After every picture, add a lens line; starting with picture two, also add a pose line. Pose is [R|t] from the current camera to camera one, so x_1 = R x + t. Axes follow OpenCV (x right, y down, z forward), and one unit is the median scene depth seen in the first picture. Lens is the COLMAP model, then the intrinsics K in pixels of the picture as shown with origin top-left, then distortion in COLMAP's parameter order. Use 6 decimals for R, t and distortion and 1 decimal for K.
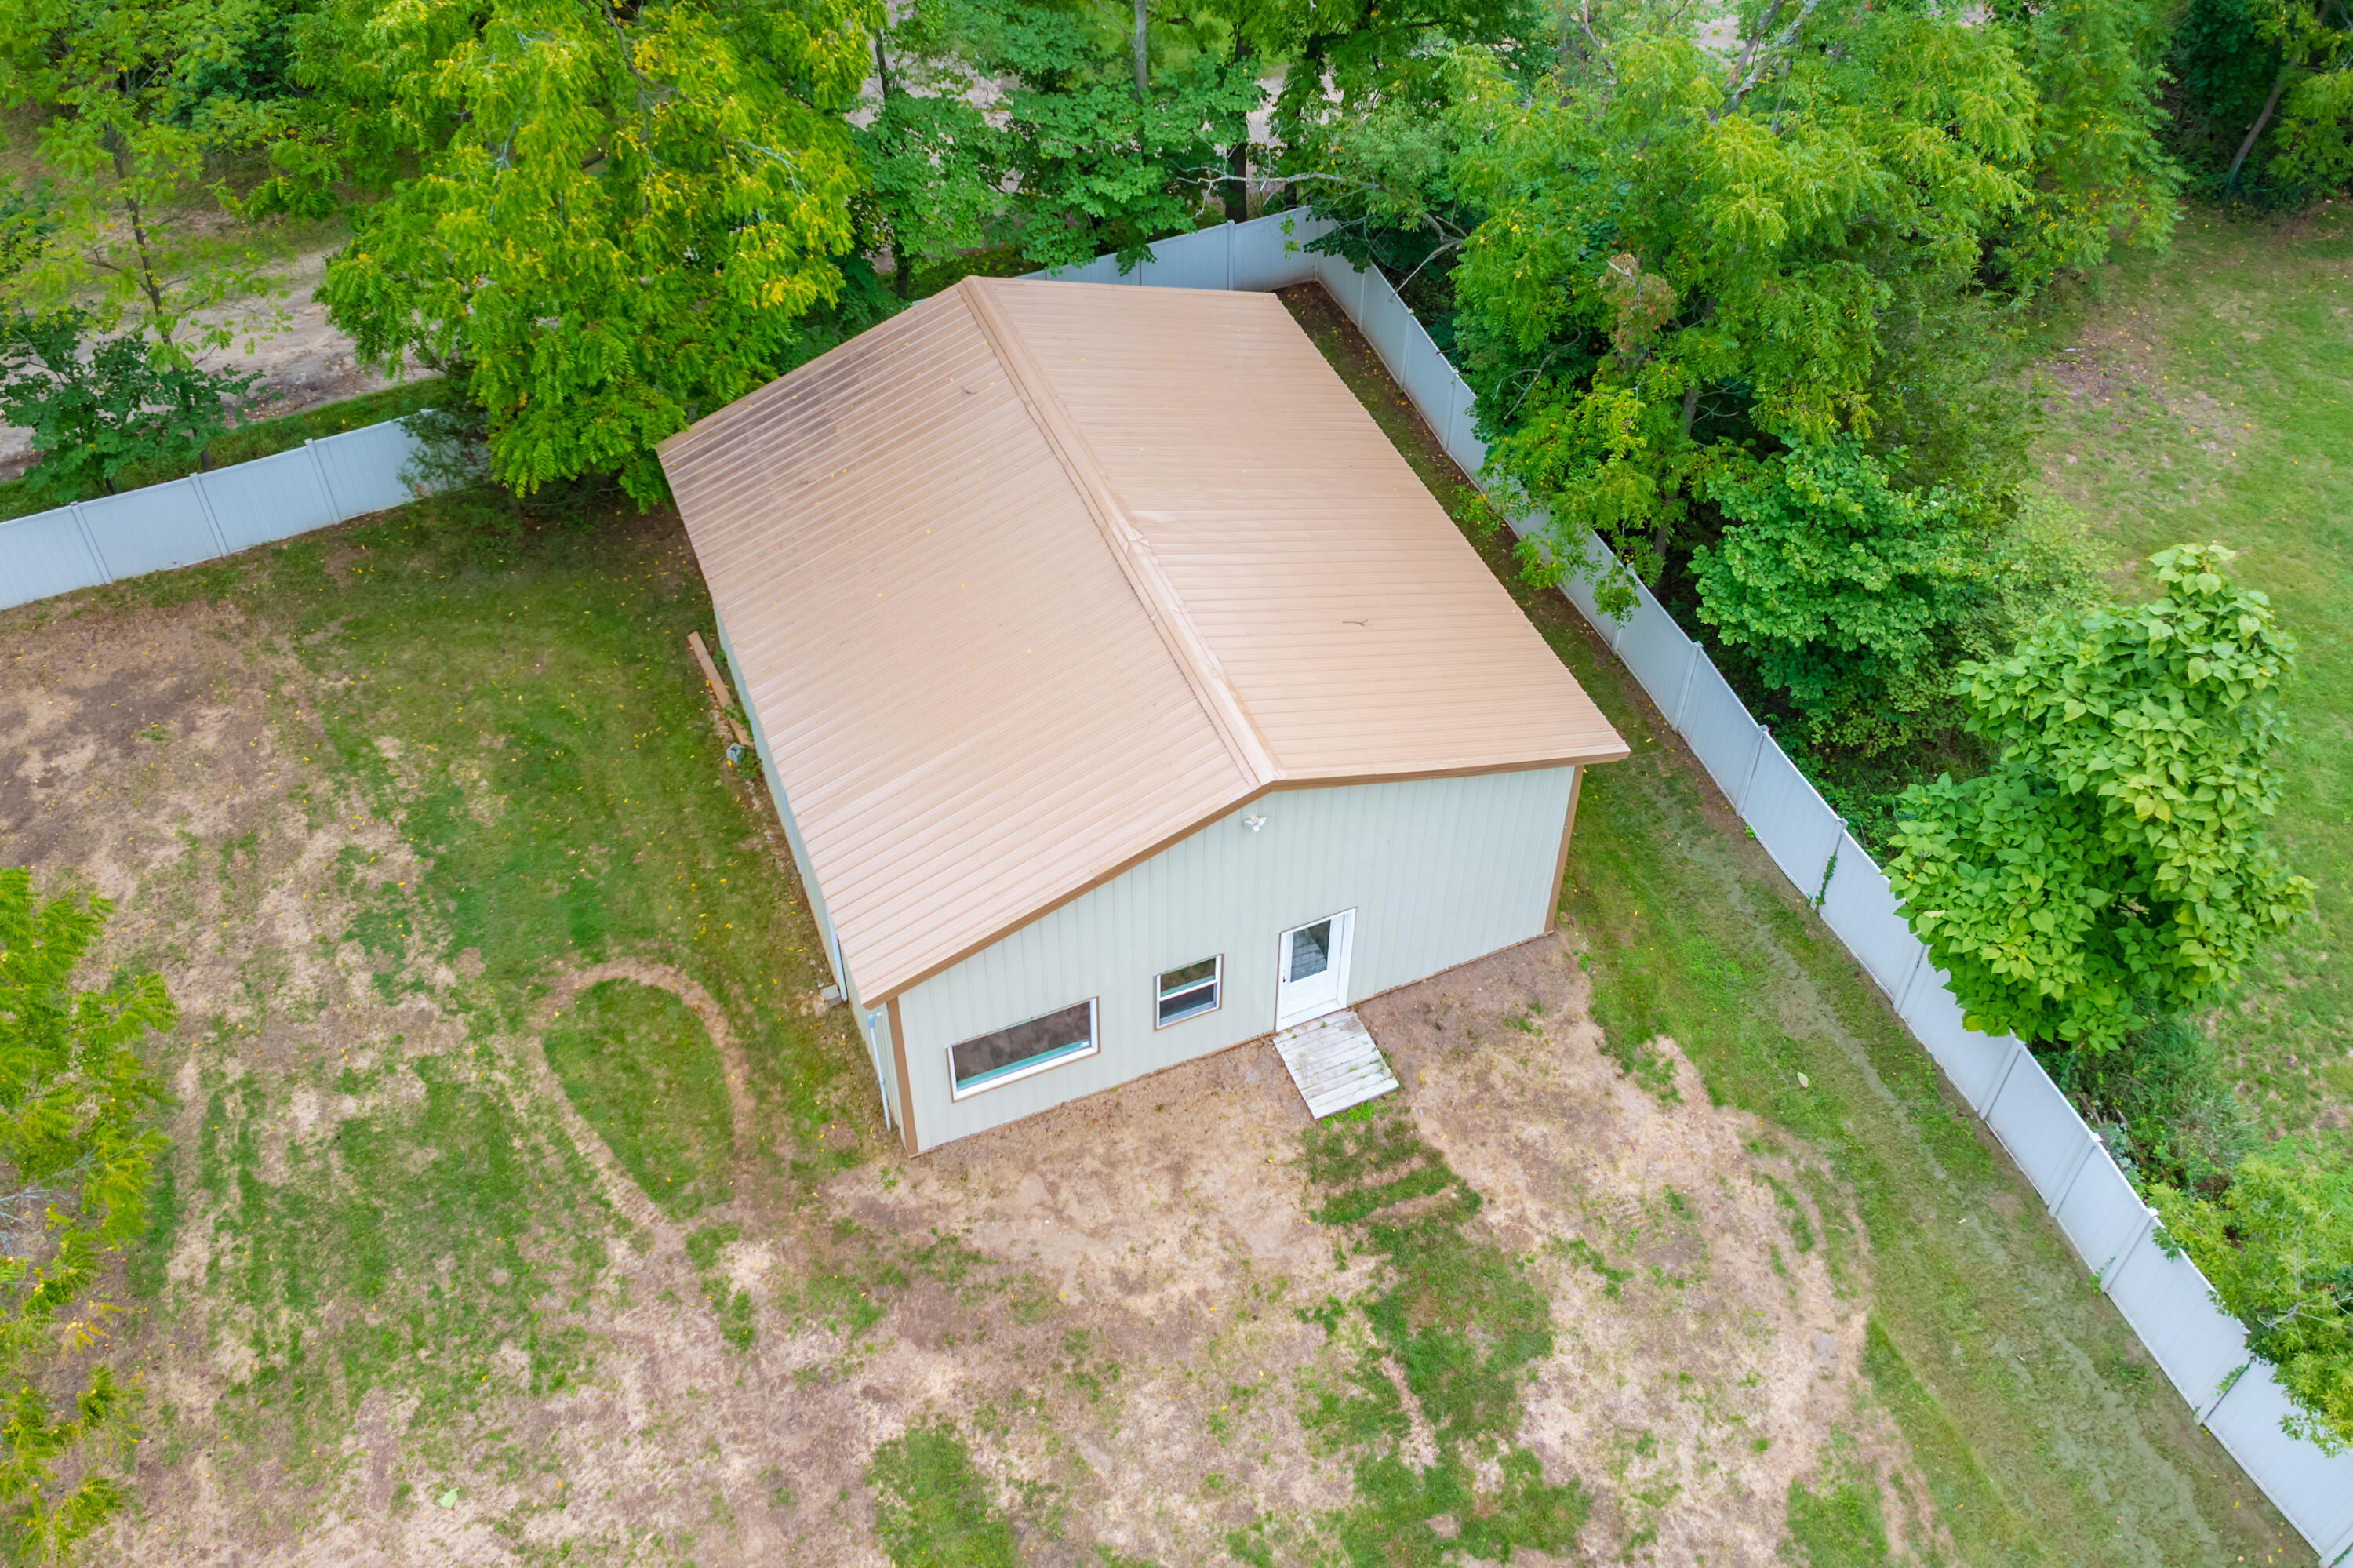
lens RADIAL K [[2158.7, 0, 1167.7], [0, 2158.7, 549.4], [0, 0, 1]] dist [-0.023403, -0.011718]
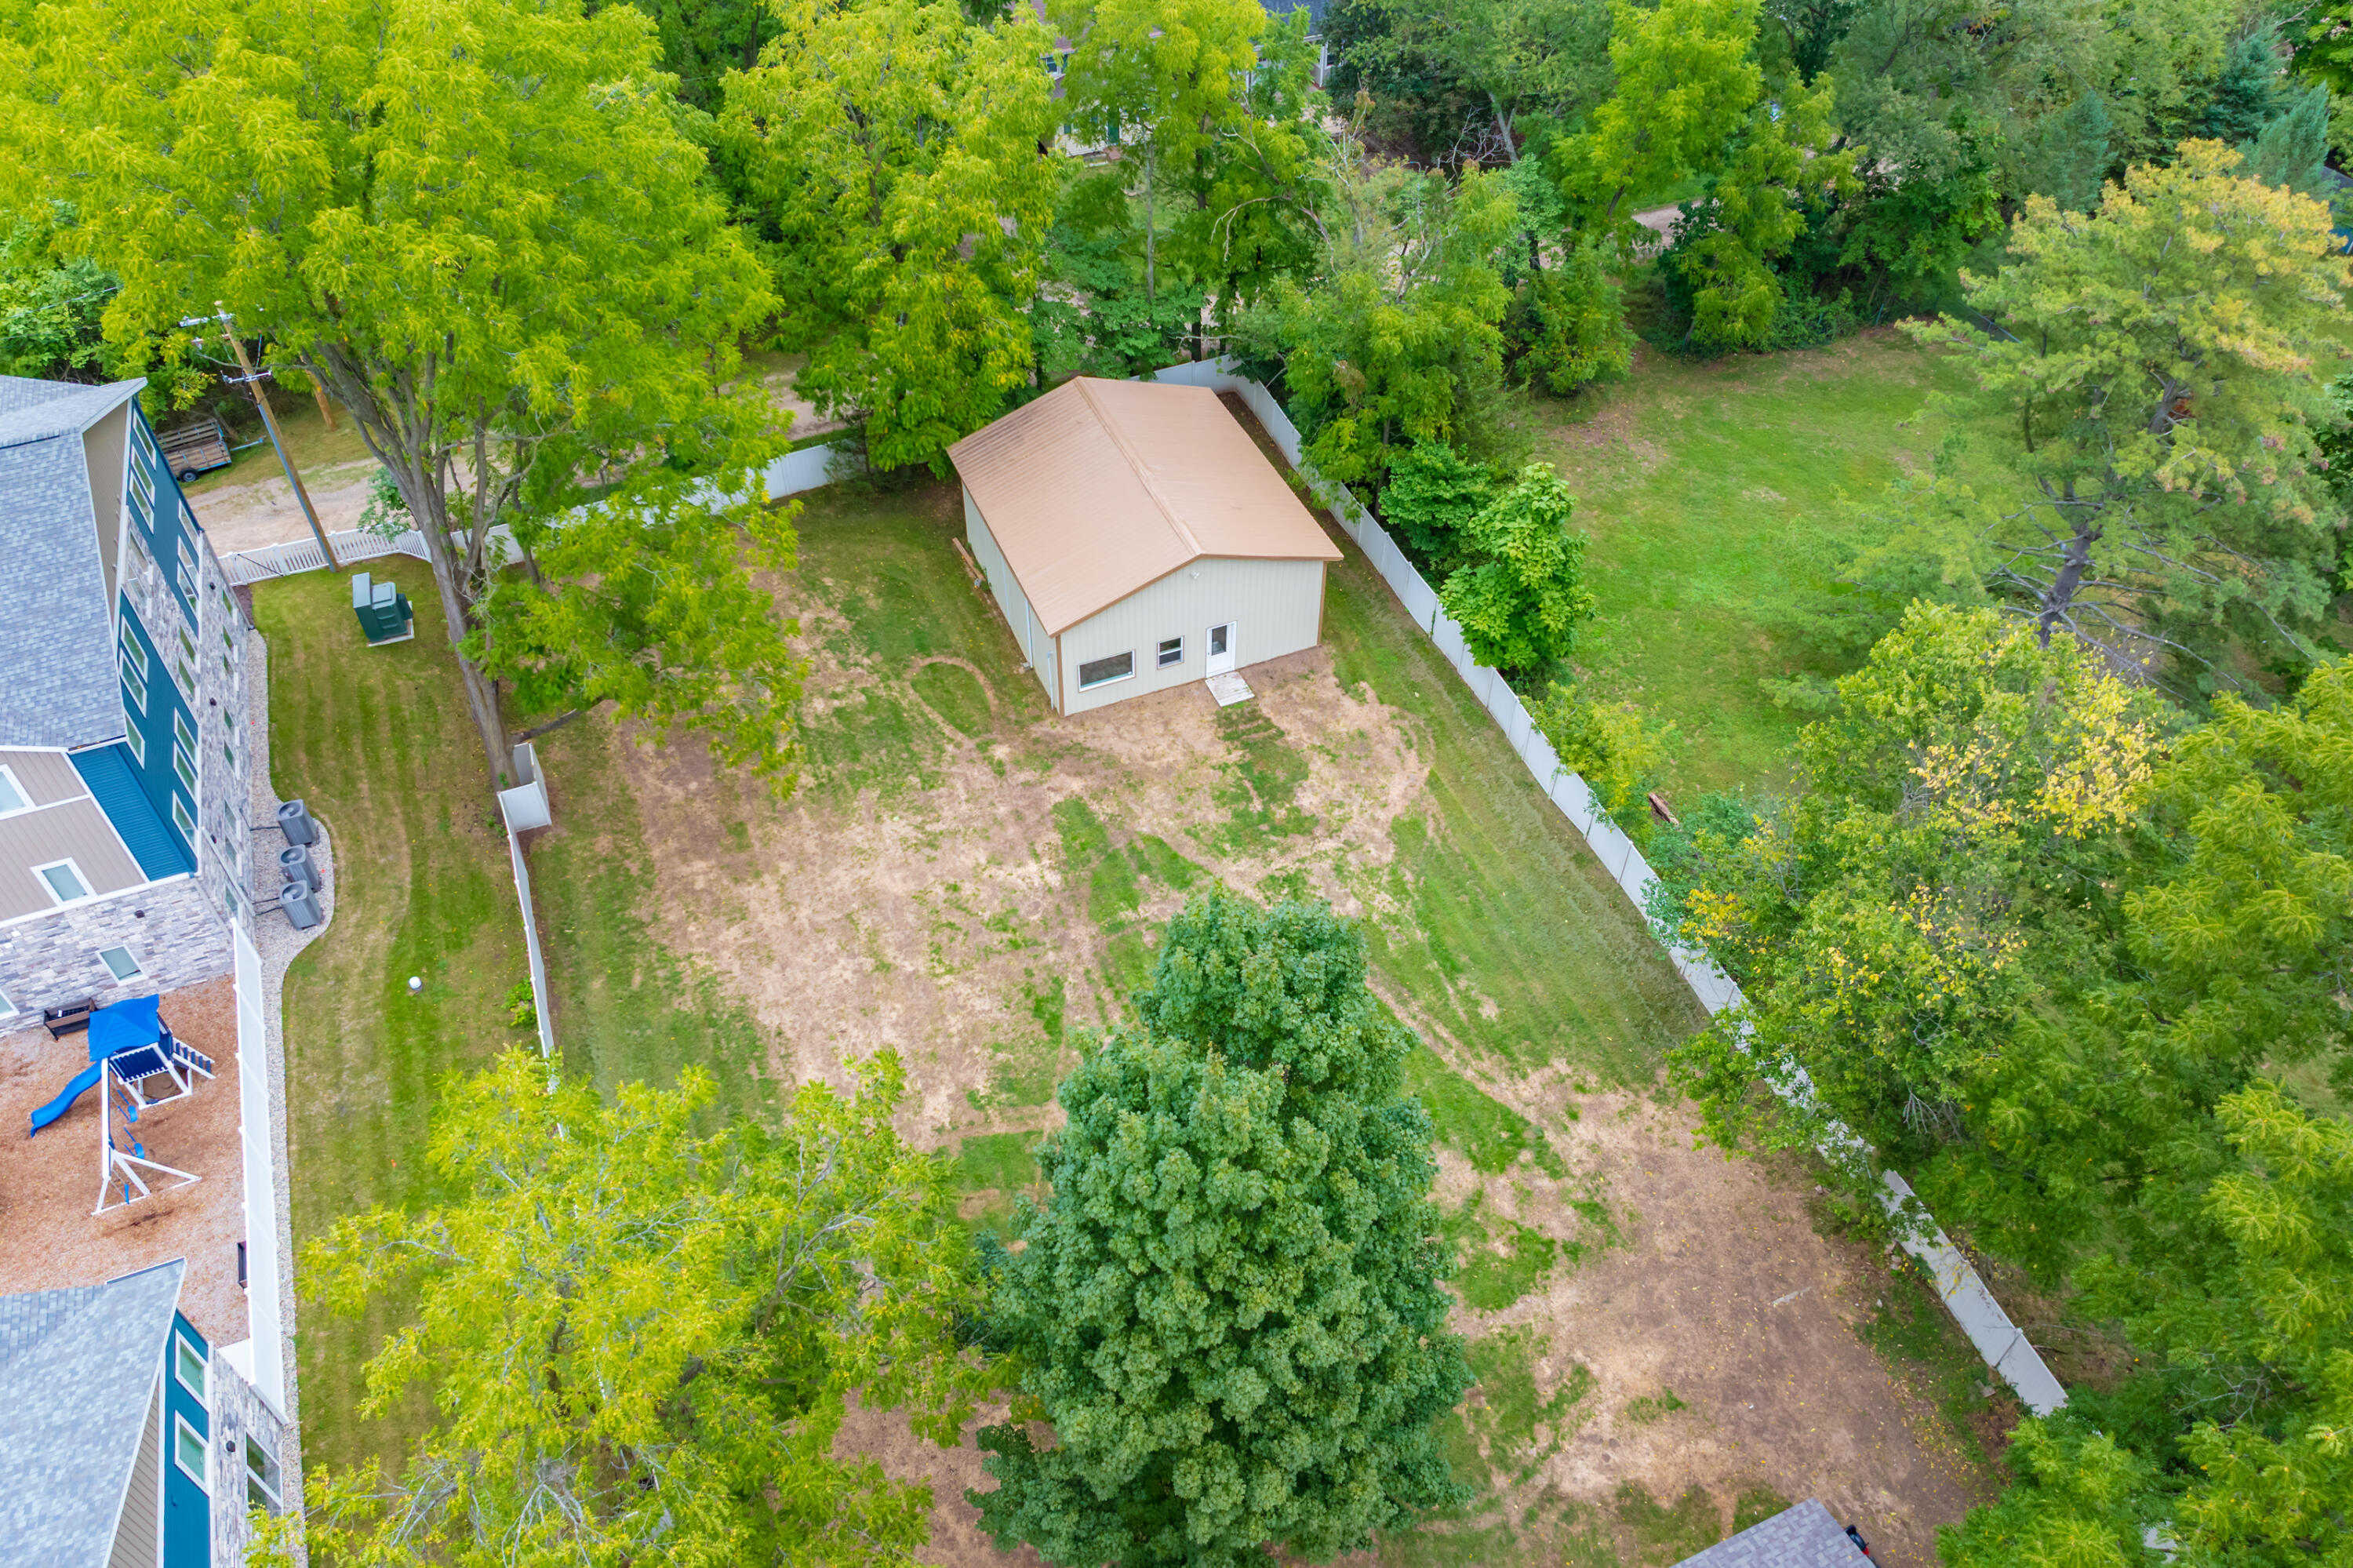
lens RADIAL K [[1694.7, 0, 1171.2], [0, 1694.7, 755.0], [0, 0, 1]] dist [-0.013873, -0.002065]
pose [[0.999999, 0.000143, 0.001406, 0.007206], [-0.000205, 0.999030, 0.044034, 0.223346], [-0.001399, -0.044035, 0.999029, -0.942667]]
